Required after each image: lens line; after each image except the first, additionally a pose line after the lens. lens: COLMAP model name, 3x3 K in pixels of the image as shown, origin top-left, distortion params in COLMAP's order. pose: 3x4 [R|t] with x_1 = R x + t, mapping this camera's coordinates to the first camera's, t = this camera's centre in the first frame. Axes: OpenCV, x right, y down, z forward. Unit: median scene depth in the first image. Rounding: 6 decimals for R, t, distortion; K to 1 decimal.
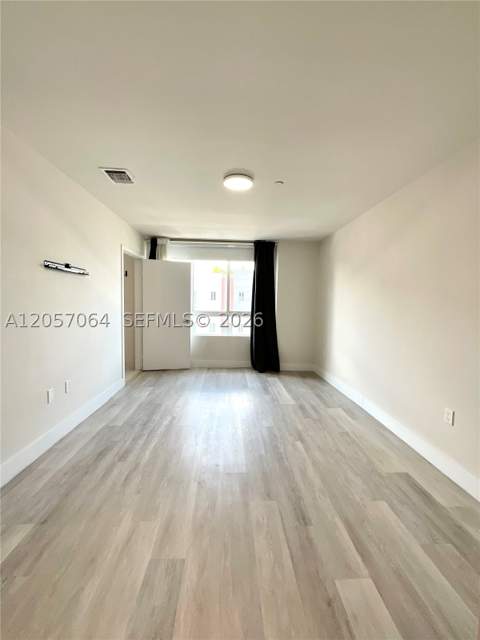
lens RADIAL K [[259.3, 0, 240.0], [0, 259.3, 320.0], [0, 0, 1]] dist [-0.000717, -0.000127]
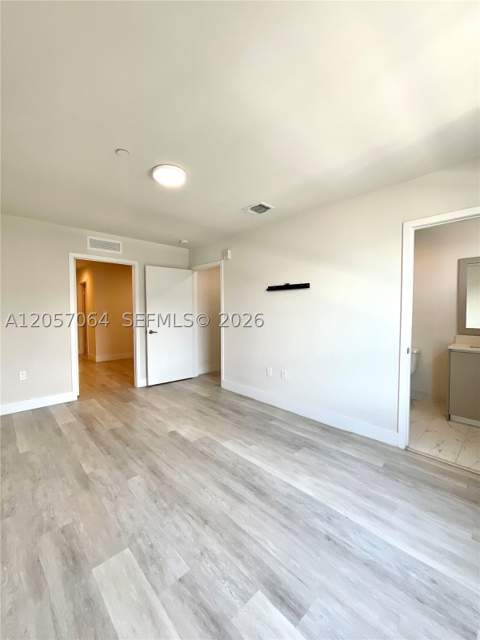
lens RADIAL K [[259.3, 0, 240.0], [0, 259.3, 320.0], [0, 0, 1]] dist [-0.000717, -0.000127]
pose [[-0.756260, 0.000220, -0.654271, 0.412744], [-0.061038, 0.995615, 0.070889, -0.116615], [0.651417, 0.093546, -0.752931, 1.946376]]
